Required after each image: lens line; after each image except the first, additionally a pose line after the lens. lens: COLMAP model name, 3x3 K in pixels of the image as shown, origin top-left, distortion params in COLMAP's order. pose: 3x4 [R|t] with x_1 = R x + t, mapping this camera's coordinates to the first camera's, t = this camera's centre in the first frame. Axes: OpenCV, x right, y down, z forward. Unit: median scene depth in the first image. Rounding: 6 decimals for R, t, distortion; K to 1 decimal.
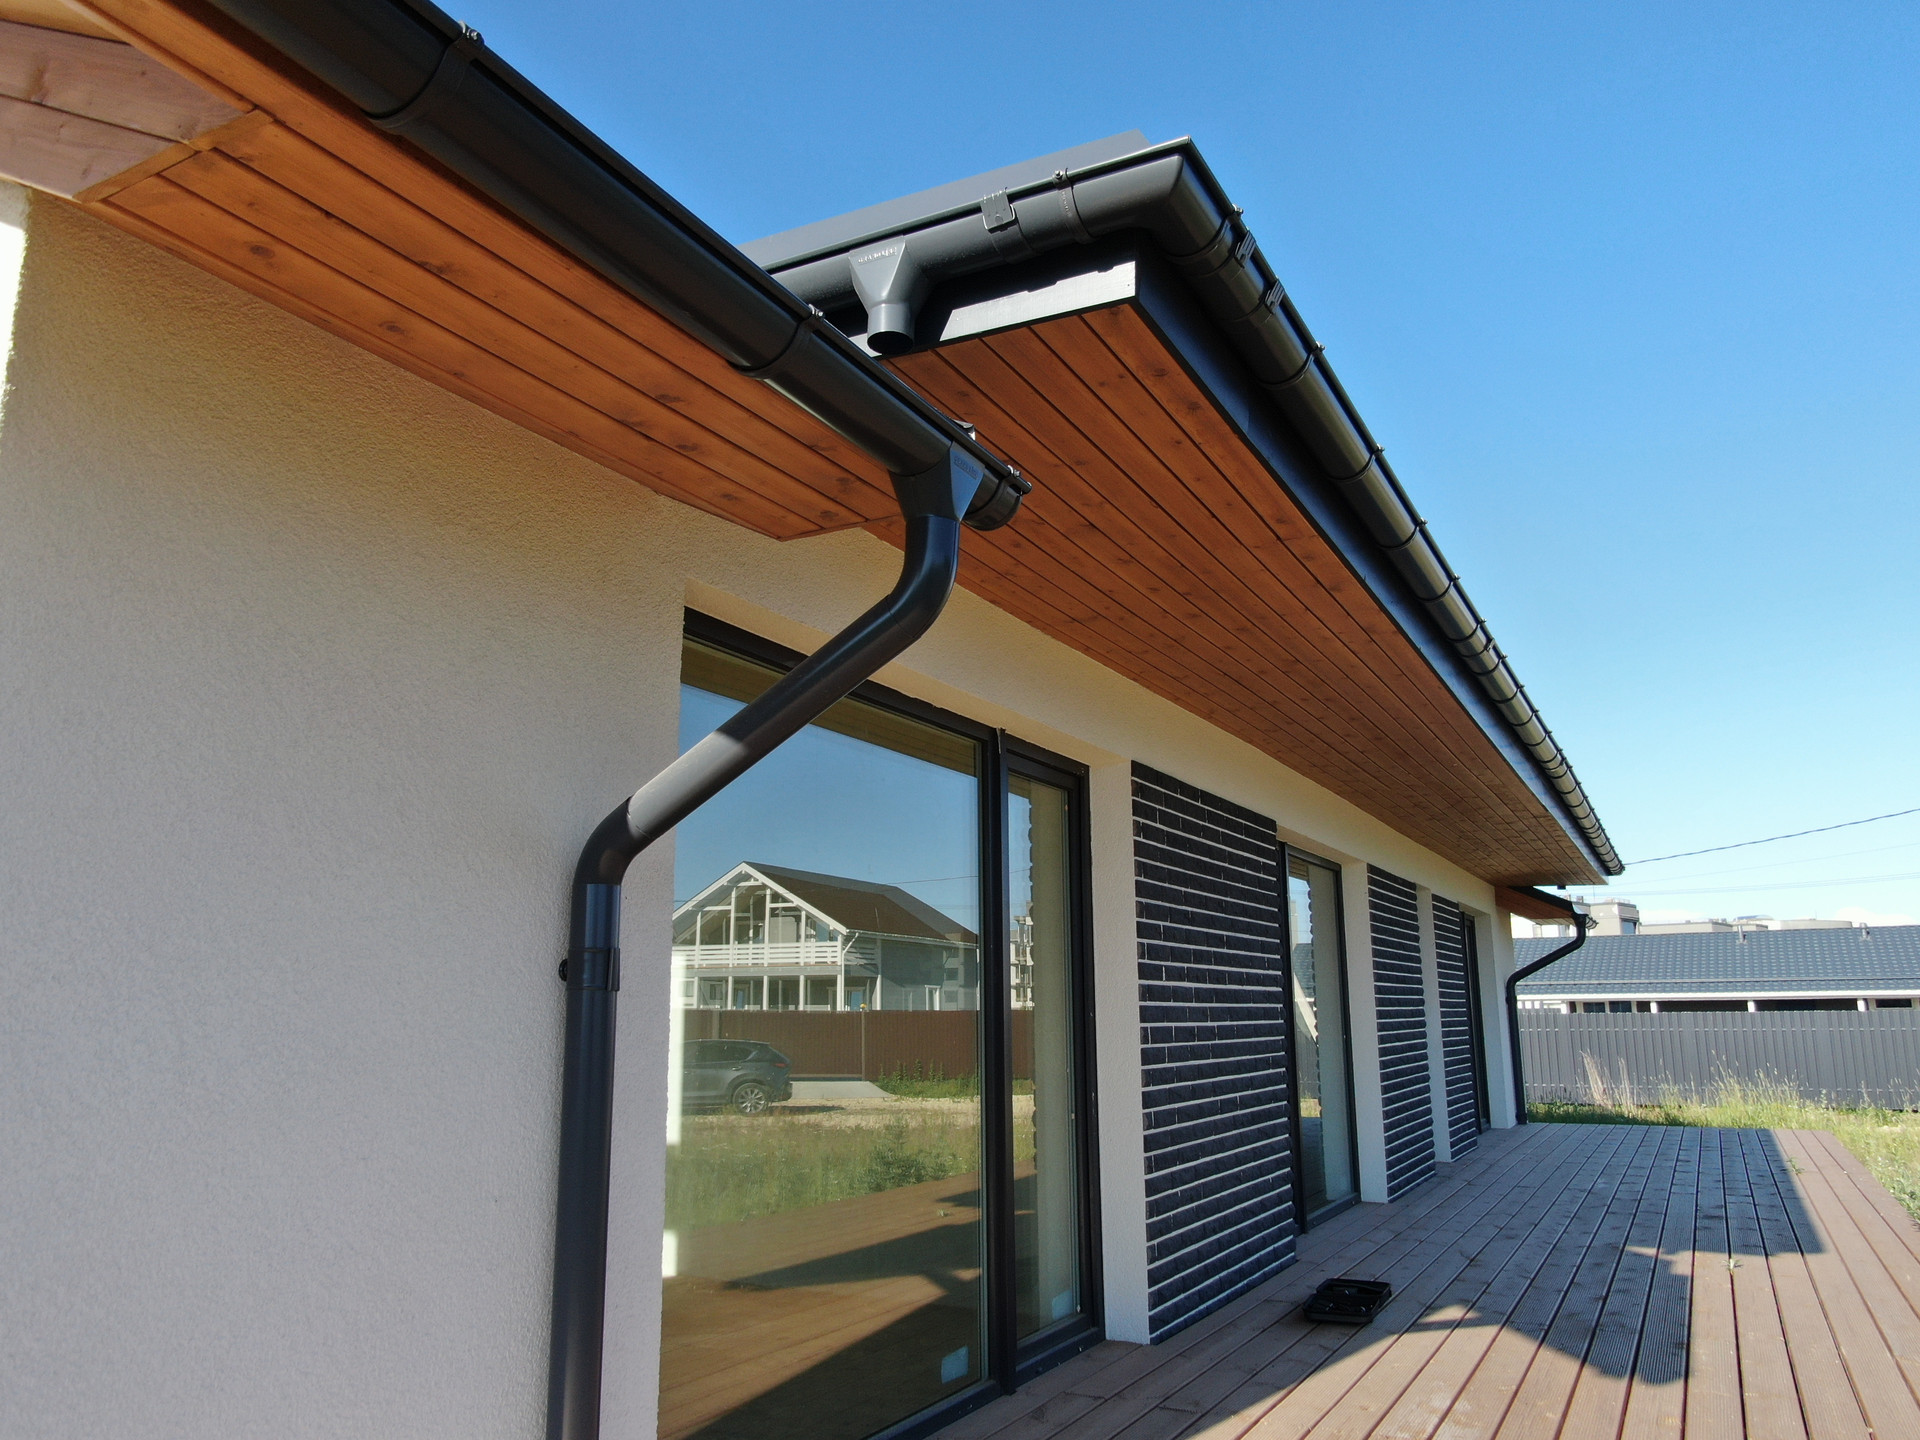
lens RADIAL K [[1383.4, 0, 960.0], [0, 1383.4, 720.0], [0, 0, 1]] dist [-0.026833, 0.007931]
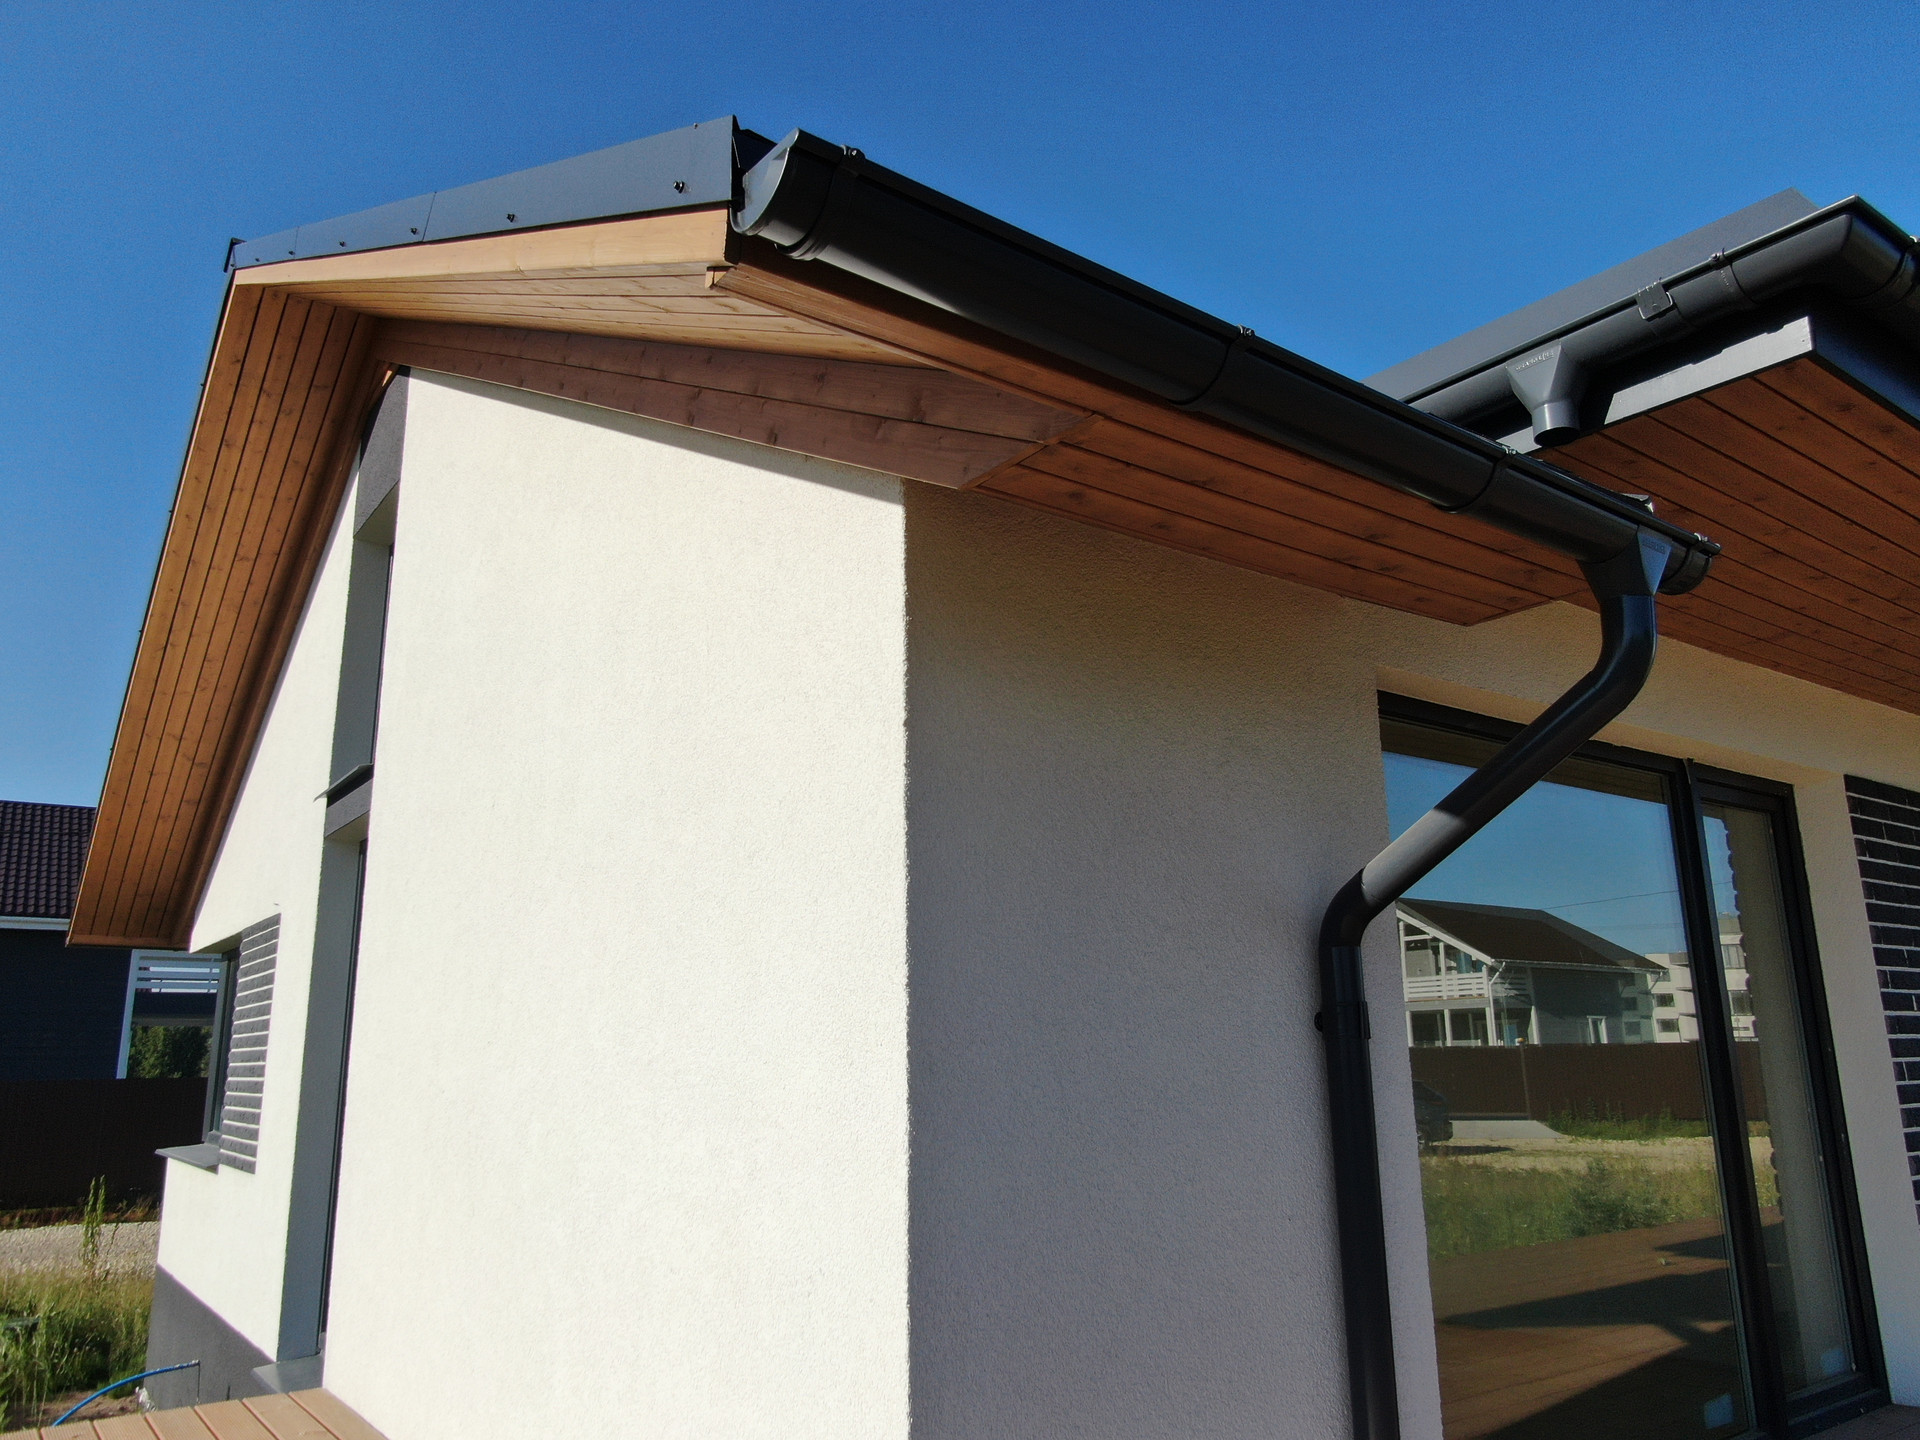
lens RADIAL K [[1386.0, 0, 948.0], [0, 1386.0, 721.1], [0, 0, 1]] dist [-0.018857, 0.003212]
pose [[0.900242, -0.112157, -0.420697, -0.027816], [0.101348, 0.993690, -0.048043, -0.025646], [0.423430, 0.000614, 0.905928, -0.105342]]
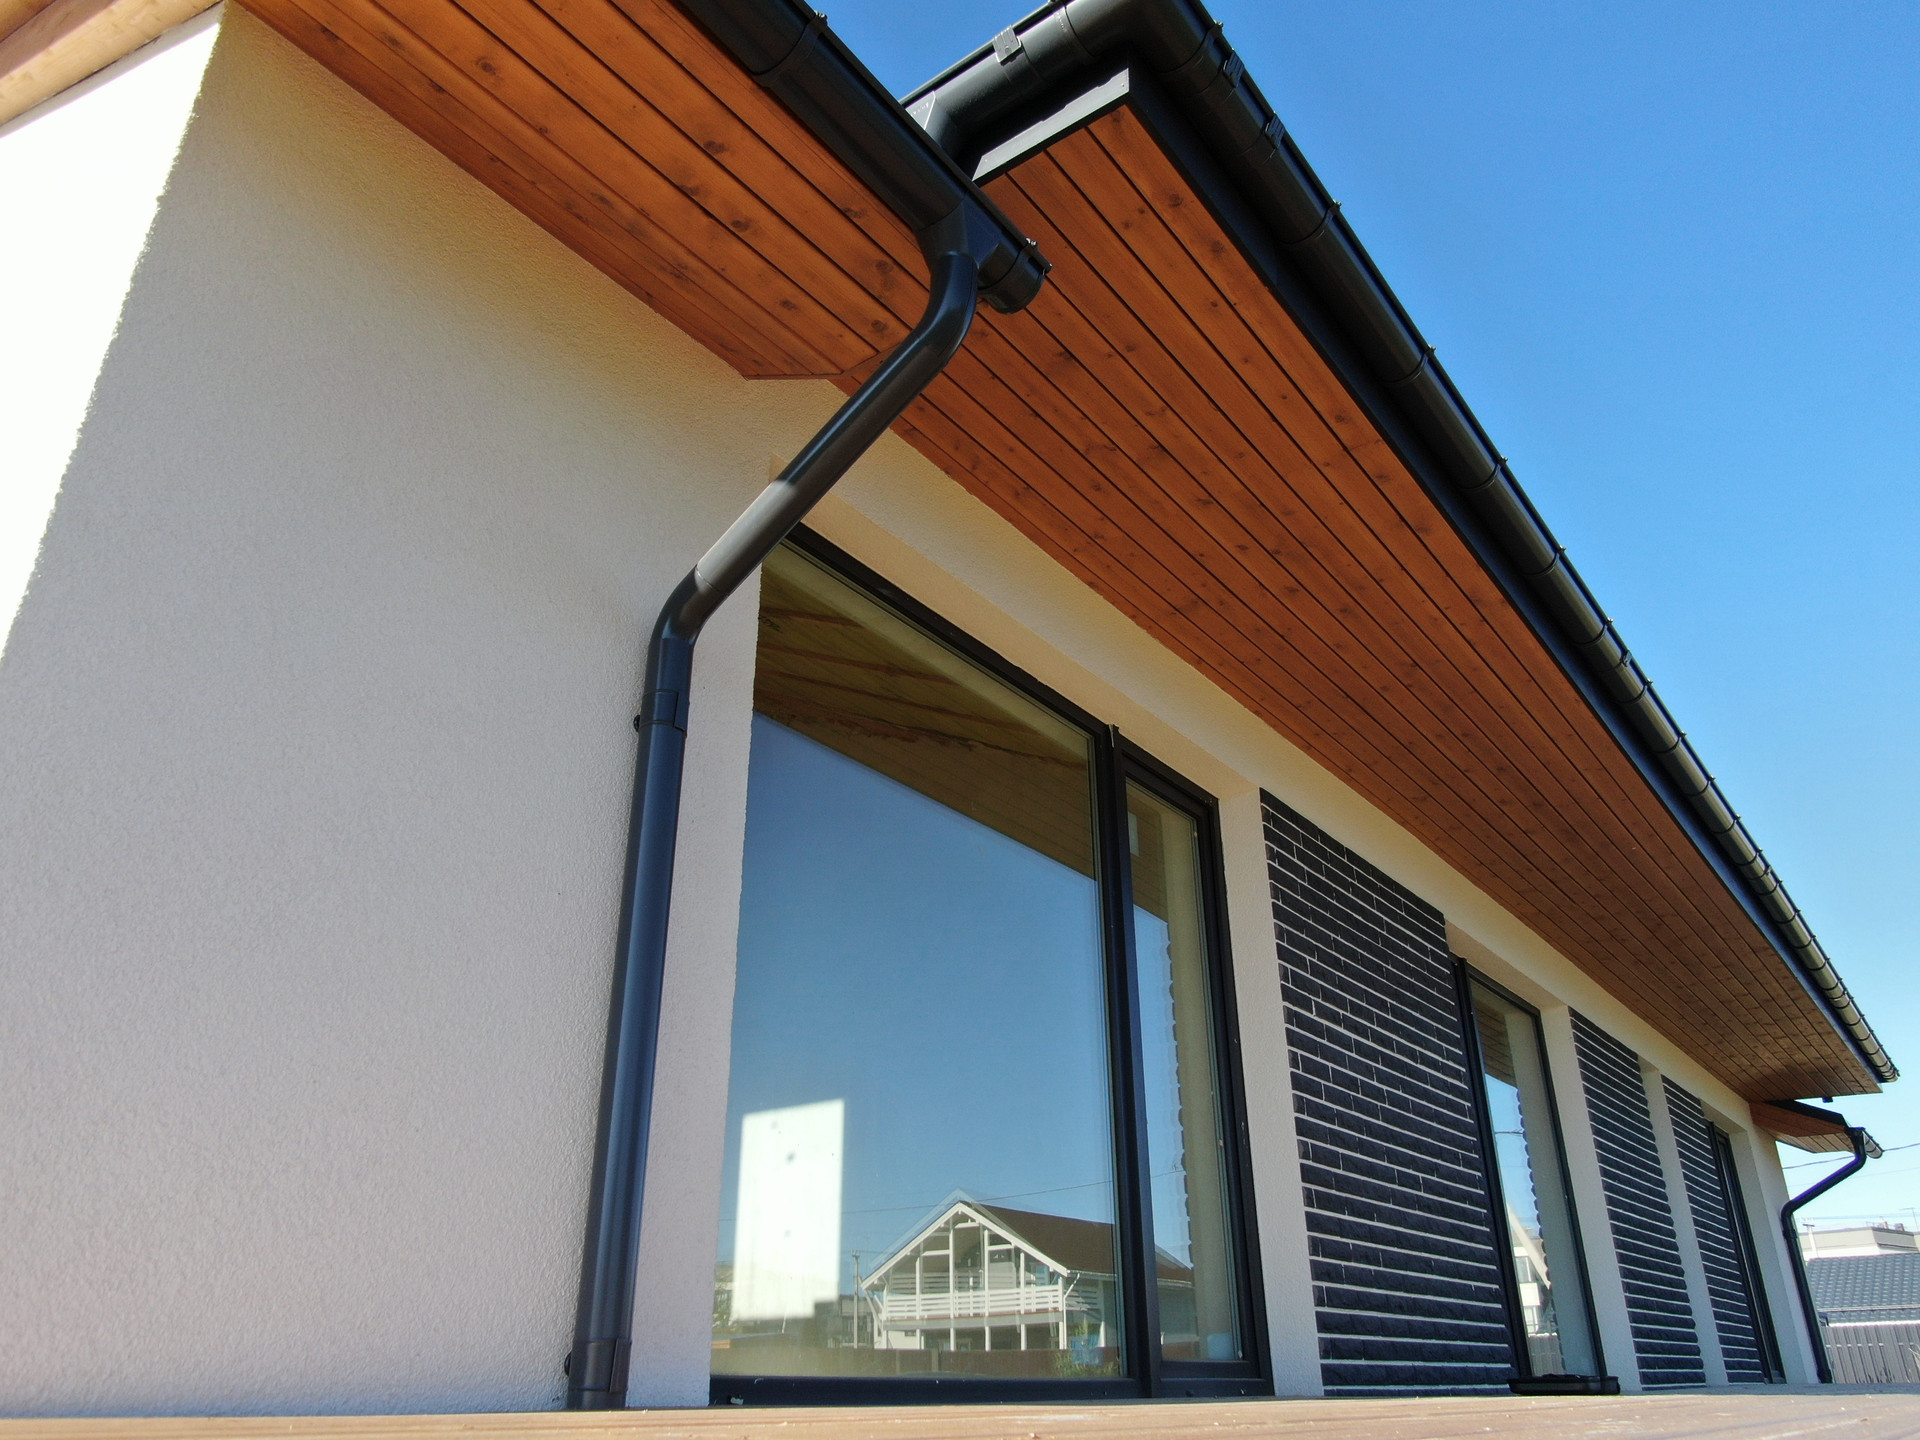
lens RADIAL K [[1365.9, 0, 960.0], [0, 1365.9, 720.0], [0, 0, 1]] dist [-0.019004, 0.007019]
pose [[0.987457, -0.063650, -0.144490, 0.062159], [0.026071, 0.968312, -0.248381, 0.247694], [0.155720, 0.241499, 0.957825, 0.013029]]
